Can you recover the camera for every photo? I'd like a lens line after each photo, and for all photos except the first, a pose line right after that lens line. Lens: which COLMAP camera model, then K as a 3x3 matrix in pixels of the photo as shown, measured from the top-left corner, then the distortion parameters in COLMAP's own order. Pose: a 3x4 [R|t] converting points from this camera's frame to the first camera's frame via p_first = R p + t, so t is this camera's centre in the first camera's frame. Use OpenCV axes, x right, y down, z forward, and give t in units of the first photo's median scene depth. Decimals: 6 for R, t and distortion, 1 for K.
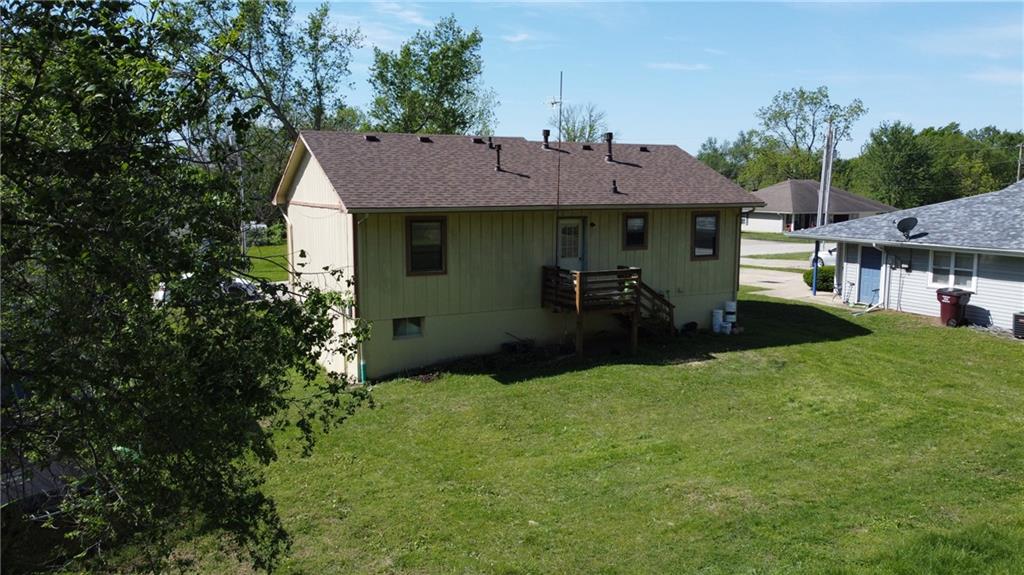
lens RADIAL K [[780.0, 0, 512.0], [0, 780.0, 287.5], [0, 0, 1]] dist [-0.007858, 0.006819]
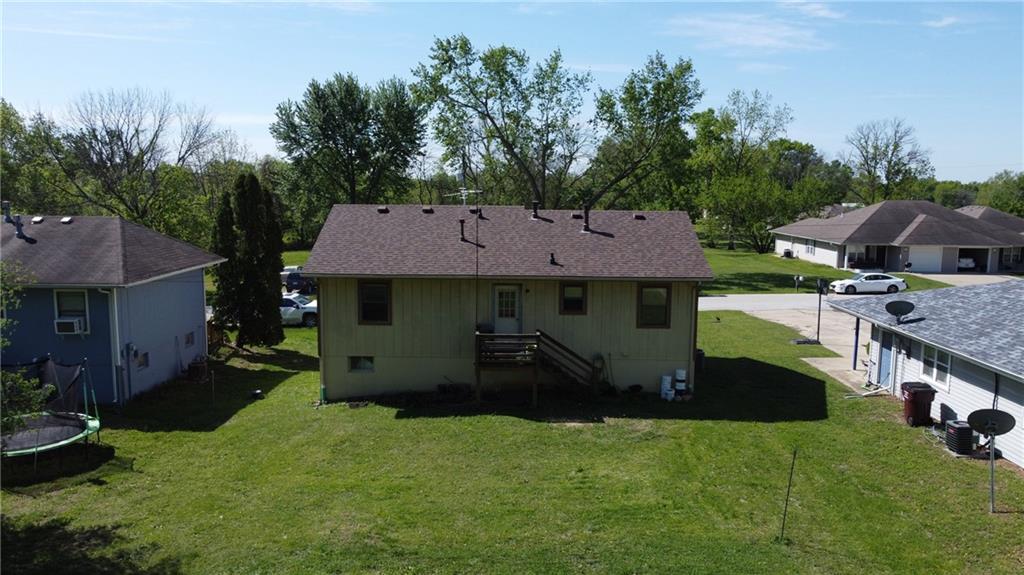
lens RADIAL K [[780.0, 0, 512.0], [0, 780.0, 287.5], [0, 0, 1]] dist [-0.007858, 0.006819]
pose [[0.888032, 0.069163, -0.454550, 0.644597], [-0.070436, 0.997416, 0.014156, -0.106863], [0.454354, 0.019445, 0.890609, -0.040406]]
